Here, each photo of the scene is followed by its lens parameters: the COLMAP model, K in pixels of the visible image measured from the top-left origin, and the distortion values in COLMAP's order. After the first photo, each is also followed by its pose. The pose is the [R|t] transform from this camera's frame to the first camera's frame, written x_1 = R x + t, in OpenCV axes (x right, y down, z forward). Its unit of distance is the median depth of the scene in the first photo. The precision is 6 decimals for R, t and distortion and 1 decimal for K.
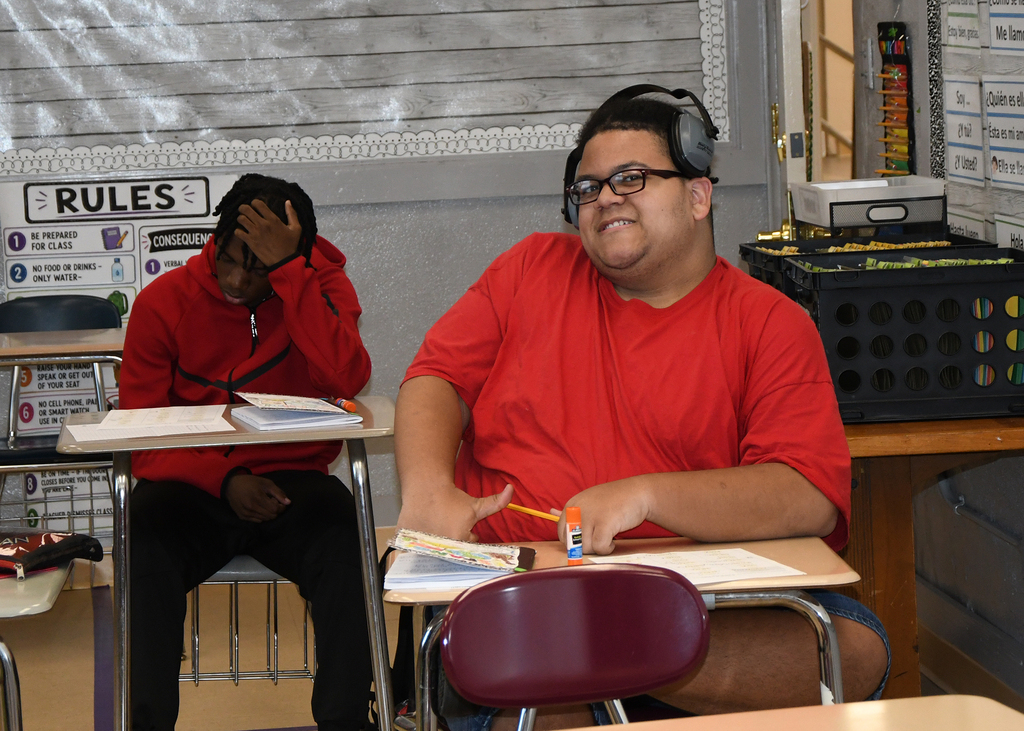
lens RADIAL K [[3101.5, 0, 541.7], [0, 3101.5, 265.8], [0, 0, 1]] dist [0.207299, 0.000000]
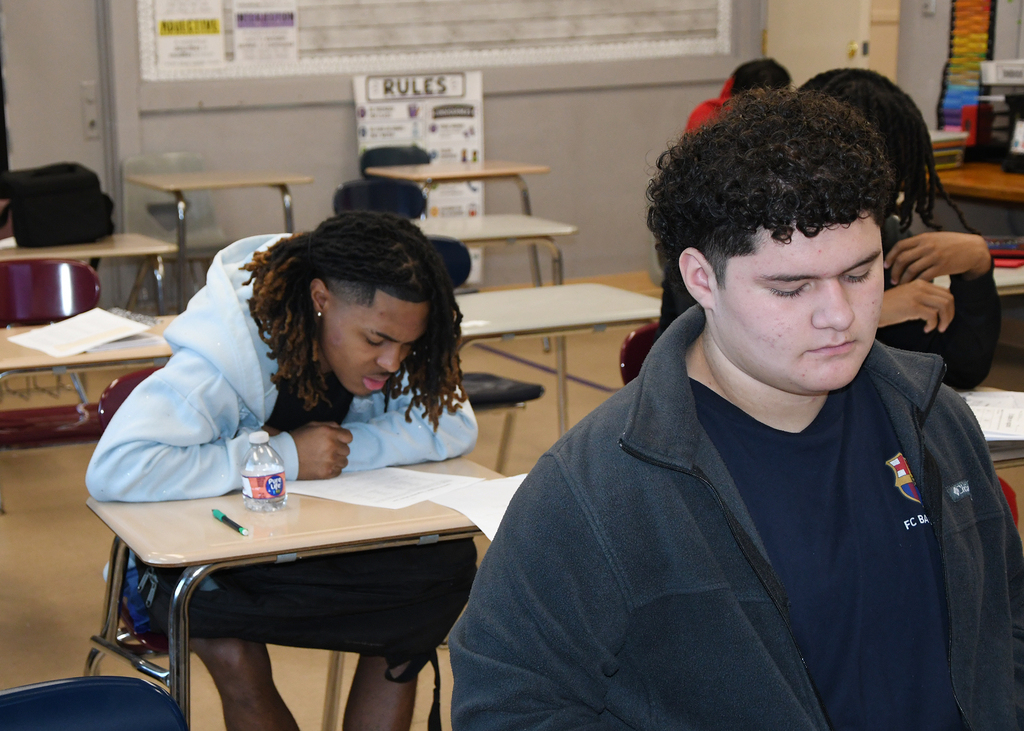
lens RADIAL K [[1933.3, 0, 508.4], [0, 1933.3, 367.8], [0, 0, 1]] dist [0.174294, 0.000000]
pose [[0.962669, -0.042795, 0.267276, -3.972698], [0.014674, 0.994222, 0.106339, 0.193902], [-0.270283, -0.098447, 0.957735, -0.216259]]
